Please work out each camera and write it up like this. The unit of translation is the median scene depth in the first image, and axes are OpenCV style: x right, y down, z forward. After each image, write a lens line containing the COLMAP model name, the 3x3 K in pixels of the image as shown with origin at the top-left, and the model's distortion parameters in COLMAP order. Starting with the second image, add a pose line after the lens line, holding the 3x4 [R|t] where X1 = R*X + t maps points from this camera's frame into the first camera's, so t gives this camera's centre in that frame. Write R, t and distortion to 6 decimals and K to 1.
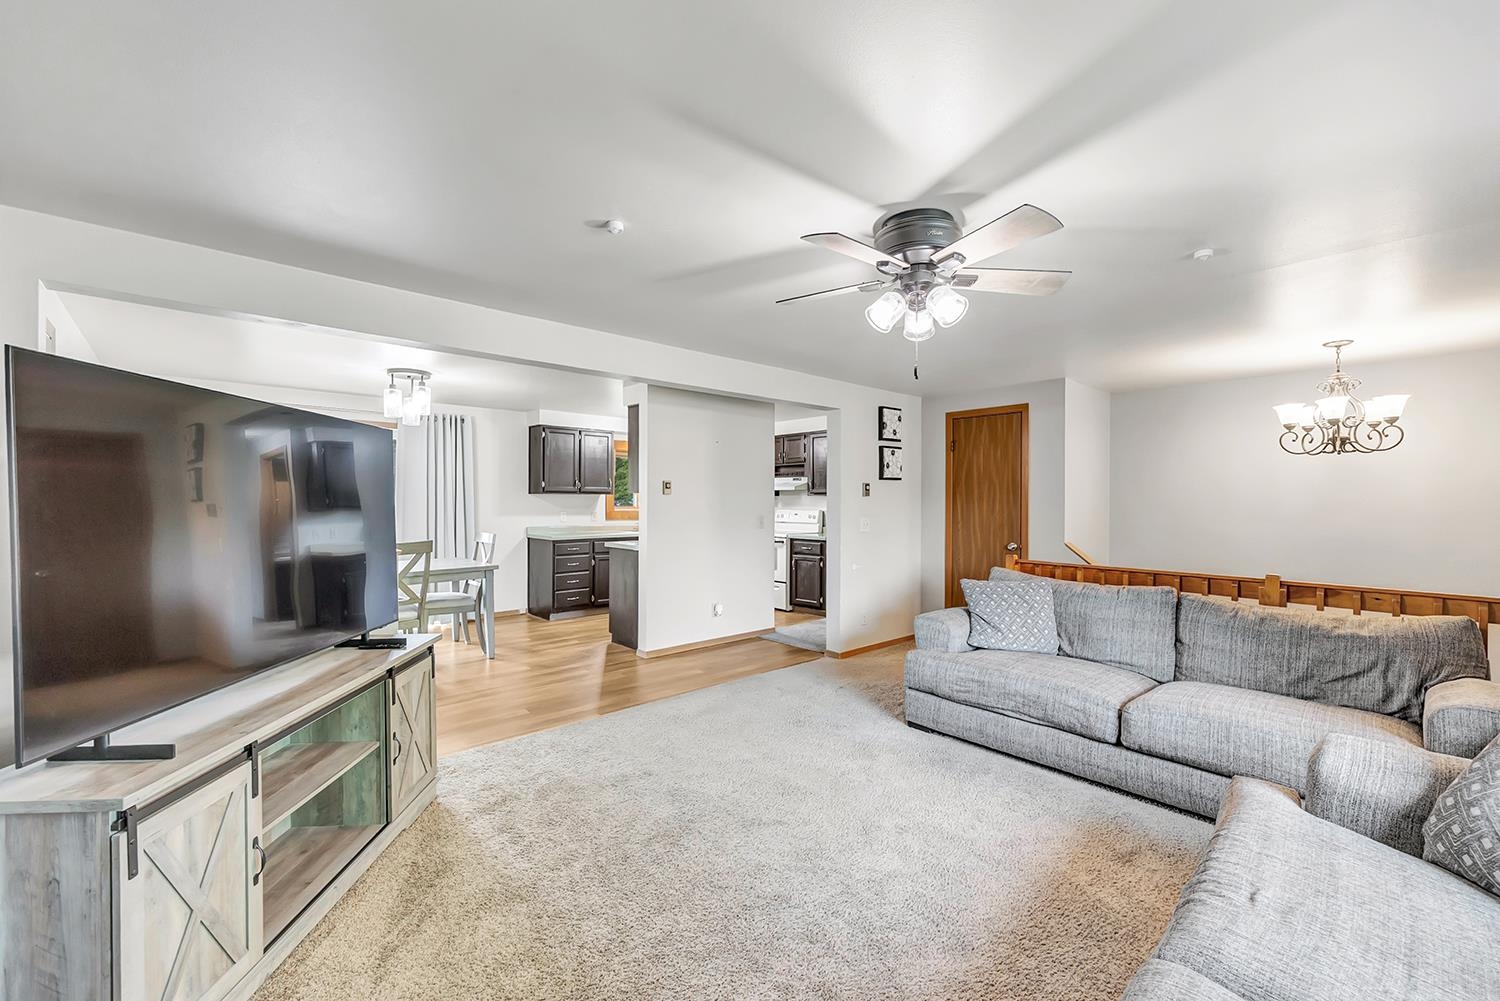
lens RADIAL K [[610.0, 0, 737.5], [0, 610.0, 515.9], [0, 0, 1]] dist [0.002941, 0.000311]
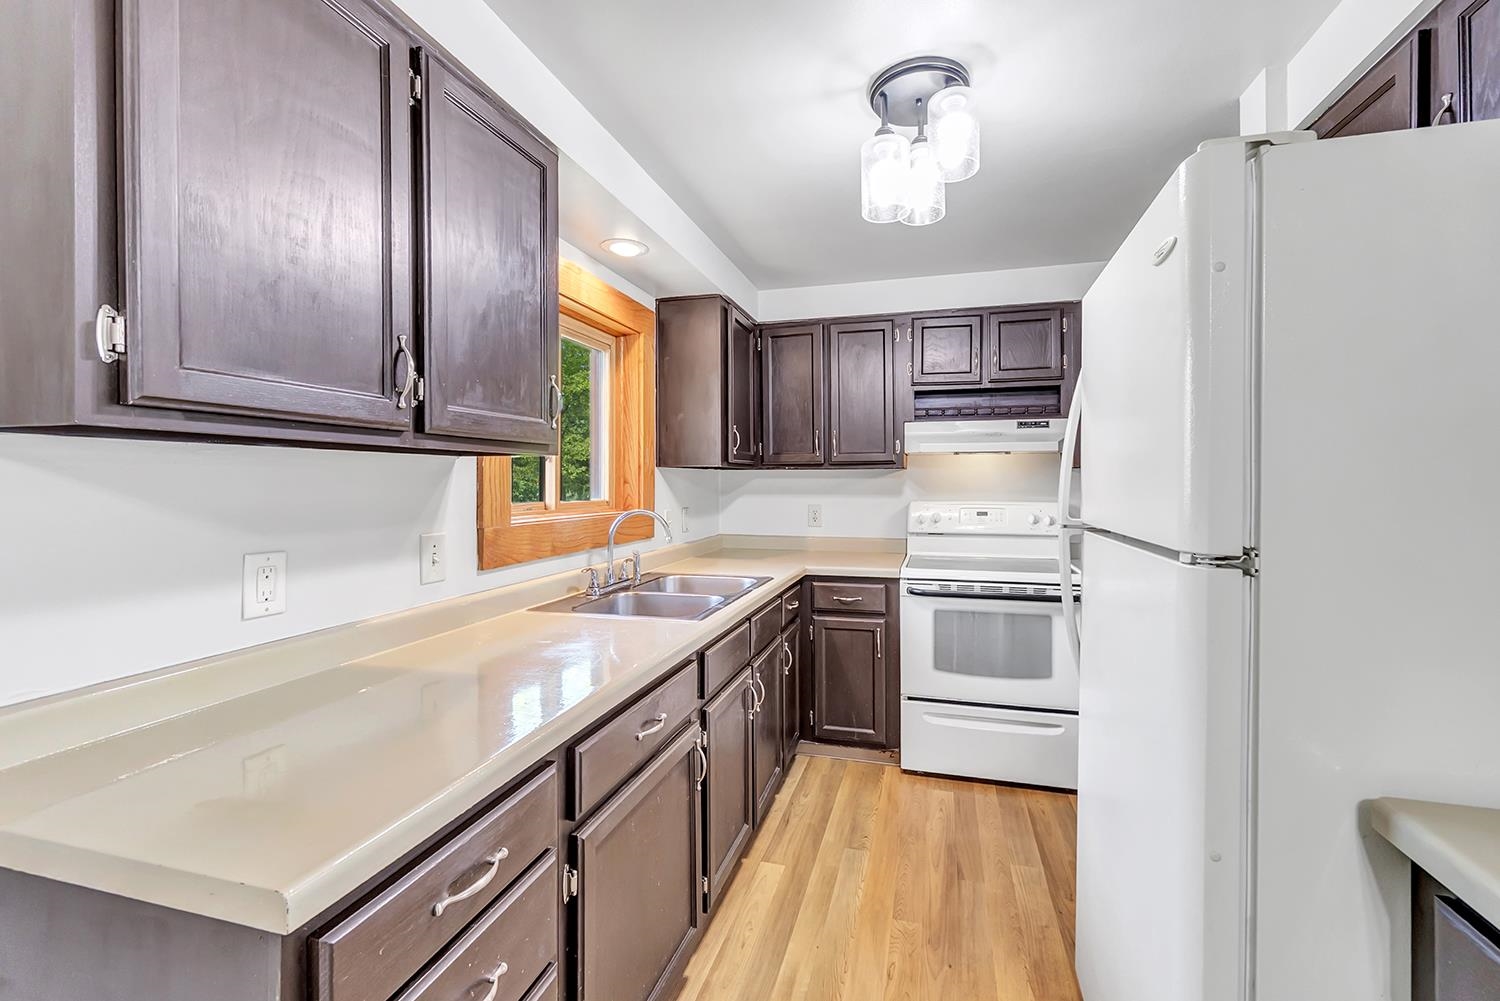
lens RADIAL K [[610.0, 0, 790.2], [0, 610.0, 482.2], [0, 0, 1]] dist [0.002941, 0.000311]
pose [[0.844685, -0.008813, 0.535191, -0.364369], [0.023360, 0.999519, -0.020409, -0.028961], [-0.534754, 0.029742, 0.844484, 1.123750]]
